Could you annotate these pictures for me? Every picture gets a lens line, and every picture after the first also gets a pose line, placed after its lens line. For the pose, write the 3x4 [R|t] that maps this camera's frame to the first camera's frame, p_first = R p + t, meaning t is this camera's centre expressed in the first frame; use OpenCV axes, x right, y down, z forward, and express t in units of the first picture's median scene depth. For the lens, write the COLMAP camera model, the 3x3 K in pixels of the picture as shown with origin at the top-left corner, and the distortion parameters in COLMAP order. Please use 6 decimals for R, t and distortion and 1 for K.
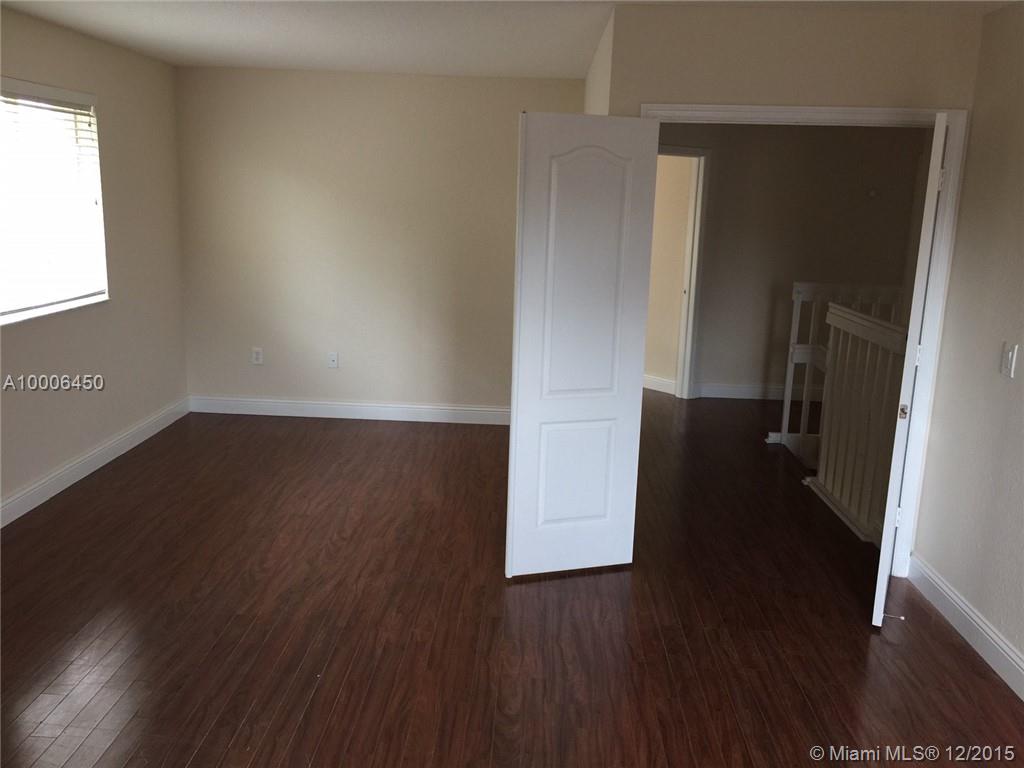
lens RADIAL K [[892.7, 0, 512.8], [0, 892.7, 381.6], [0, 0, 1]] dist [0.073829, -0.030266]
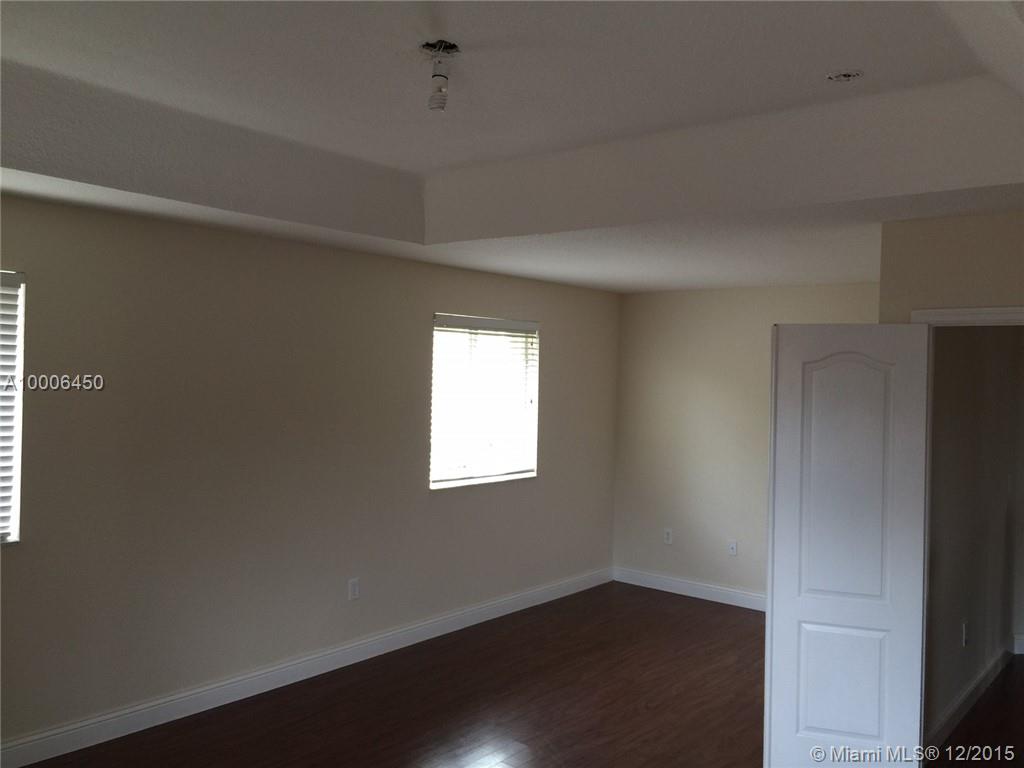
lens RADIAL K [[892.7, 0, 506.0], [0, 892.7, 380.6], [0, 0, 1]] dist [0.073829, -0.030266]
pose [[0.803248, -0.005921, -0.595615, 0.278465], [-0.120861, 0.977529, -0.172712, -0.001542], [0.583254, 0.210717, 0.784483, -0.031784]]
